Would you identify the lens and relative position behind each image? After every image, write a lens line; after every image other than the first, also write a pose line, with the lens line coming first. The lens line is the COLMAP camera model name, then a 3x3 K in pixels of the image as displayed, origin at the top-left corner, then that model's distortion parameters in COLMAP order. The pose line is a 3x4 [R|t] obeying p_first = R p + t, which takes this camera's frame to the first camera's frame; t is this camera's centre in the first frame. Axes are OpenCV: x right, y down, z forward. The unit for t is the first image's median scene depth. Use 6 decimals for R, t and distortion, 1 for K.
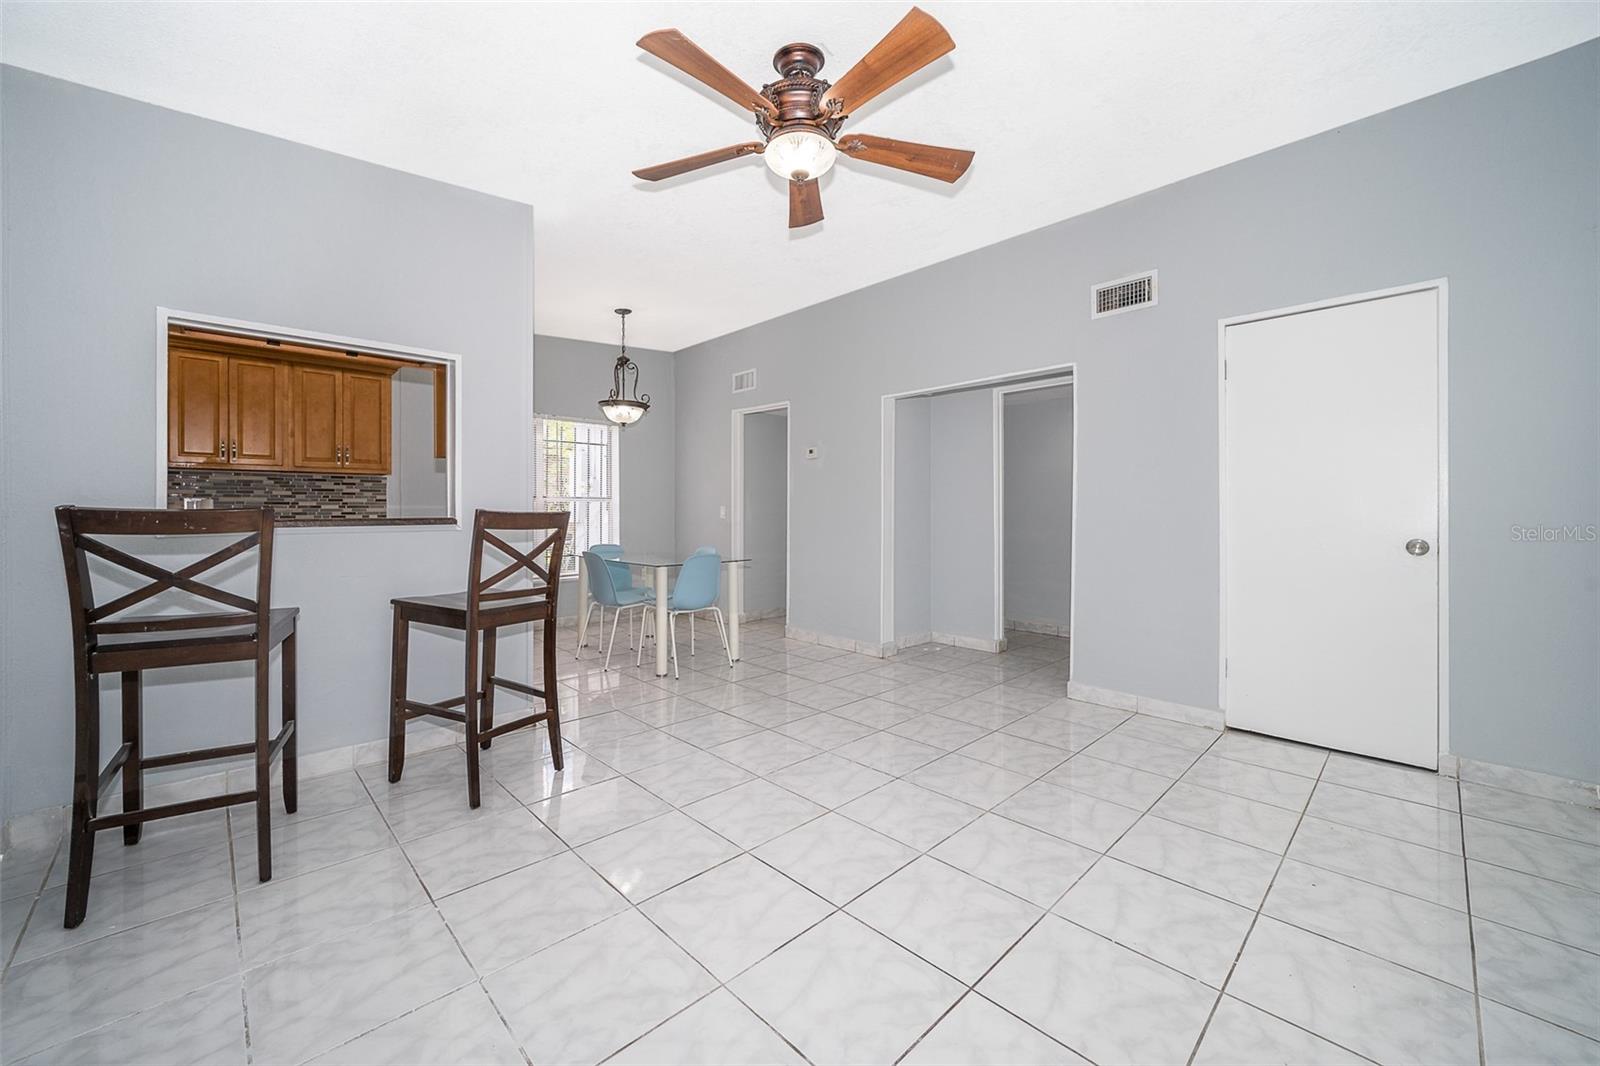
lens RADIAL K [[615.8, 0, 780.8], [0, 615.8, 509.2], [0, 0, 1]] dist [-0.012076, 0.000419]
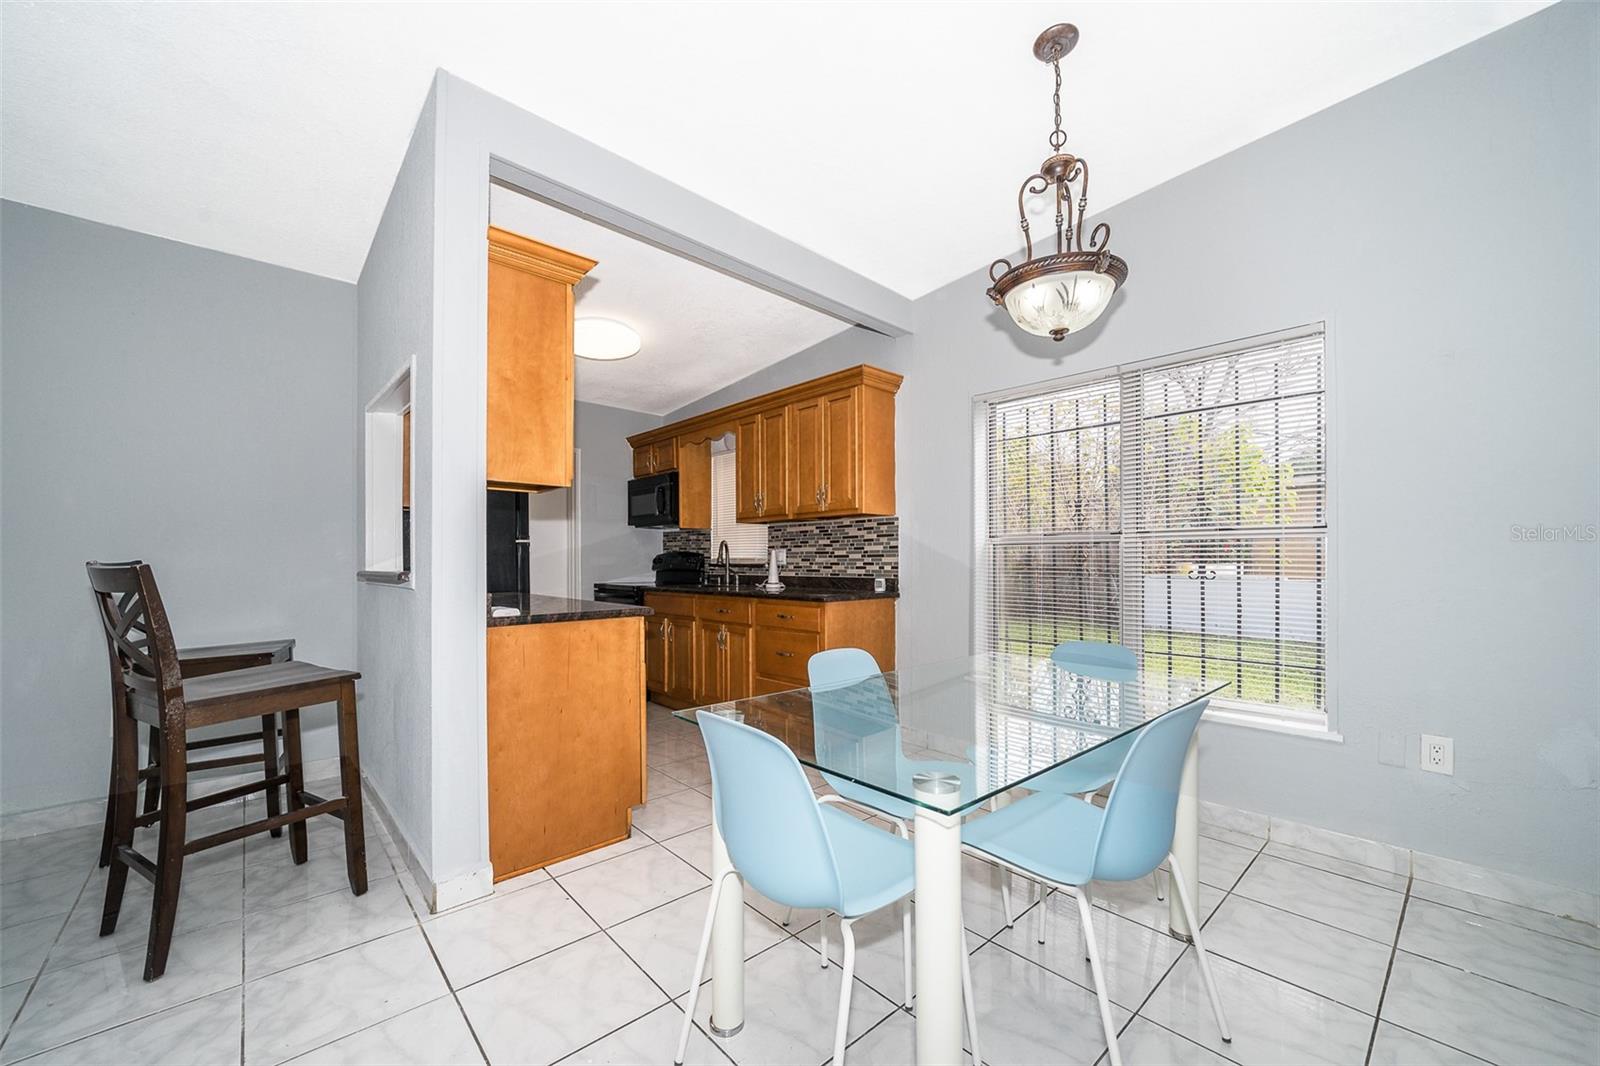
lens RADIAL K [[615.8, 0, 833.1], [0, 615.8, 555.3], [0, 0, 1]] dist [-0.012076, 0.000419]
pose [[0.015513, -0.009824, -0.999831, 0.147106], [0.003194, 0.999947, -0.009776, 0.003426], [0.999875, -0.003042, 0.015544, 1.040322]]
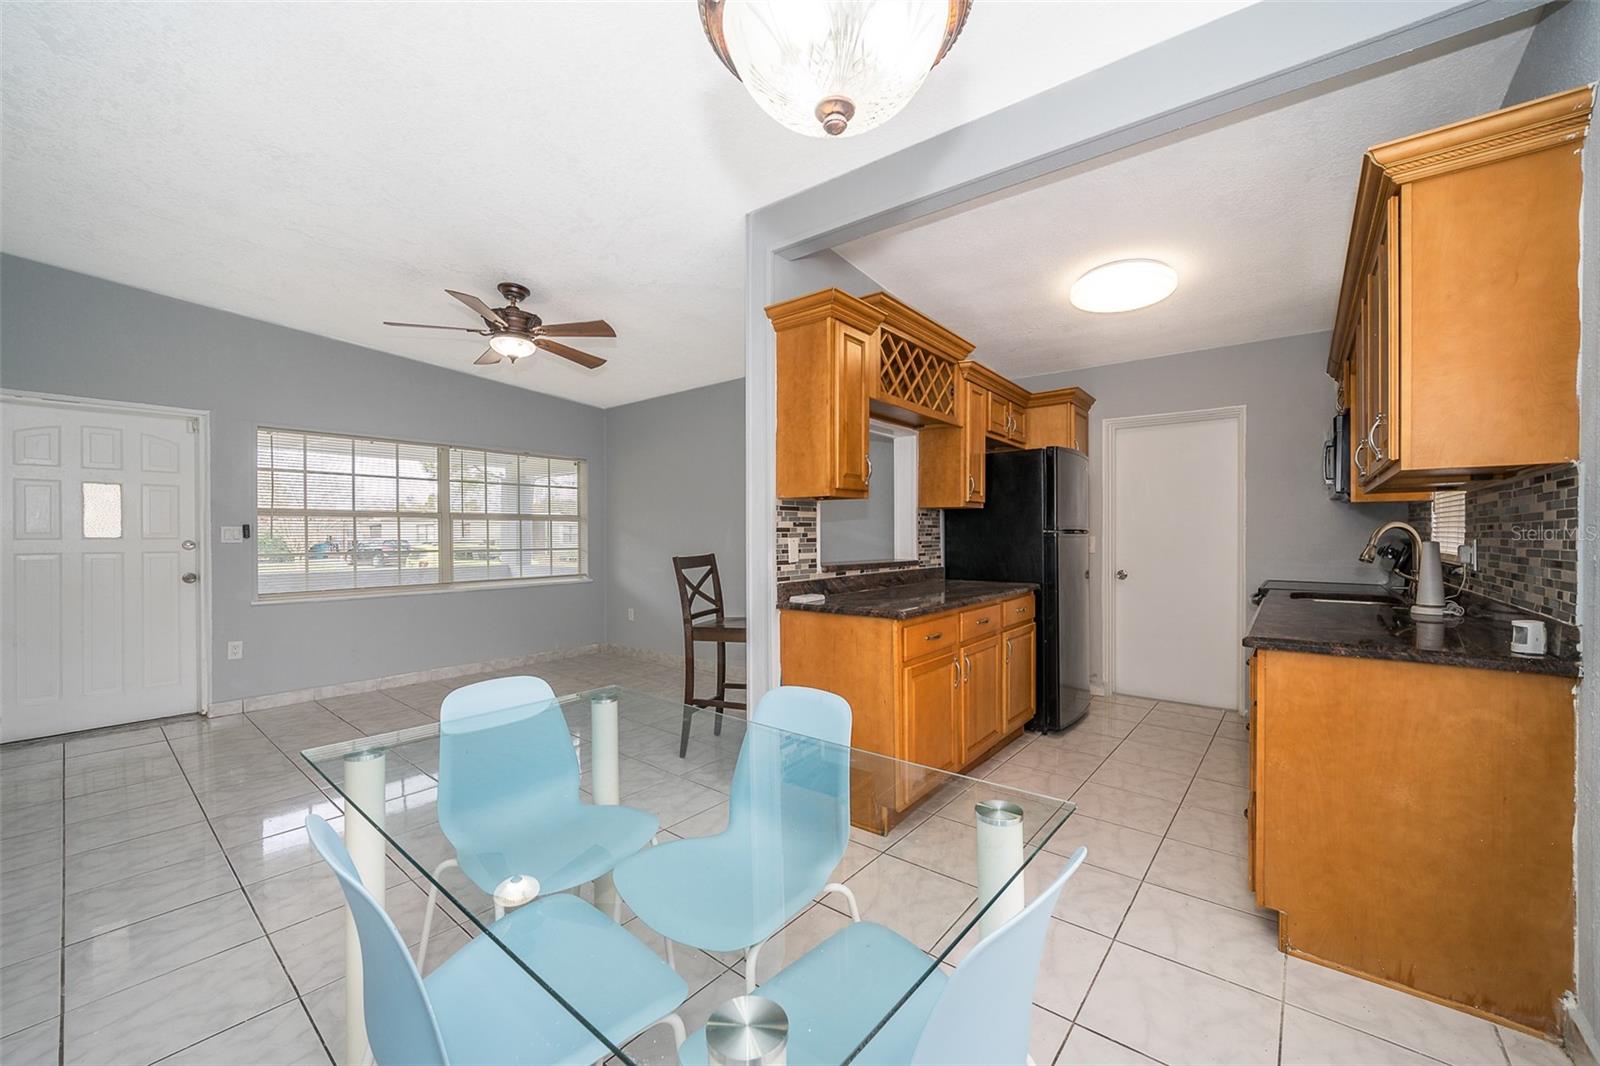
lens RADIAL K [[615.8, 0, 824.1], [0, 615.8, 539.0], [0, 0, 1]] dist [-0.012076, 0.000419]
pose [[-0.988316, 0.001453, -0.152415, -0.280420], [0.000332, 0.999973, 0.007378, -0.022848], [0.152422, 0.007241, -0.988289, 1.412261]]
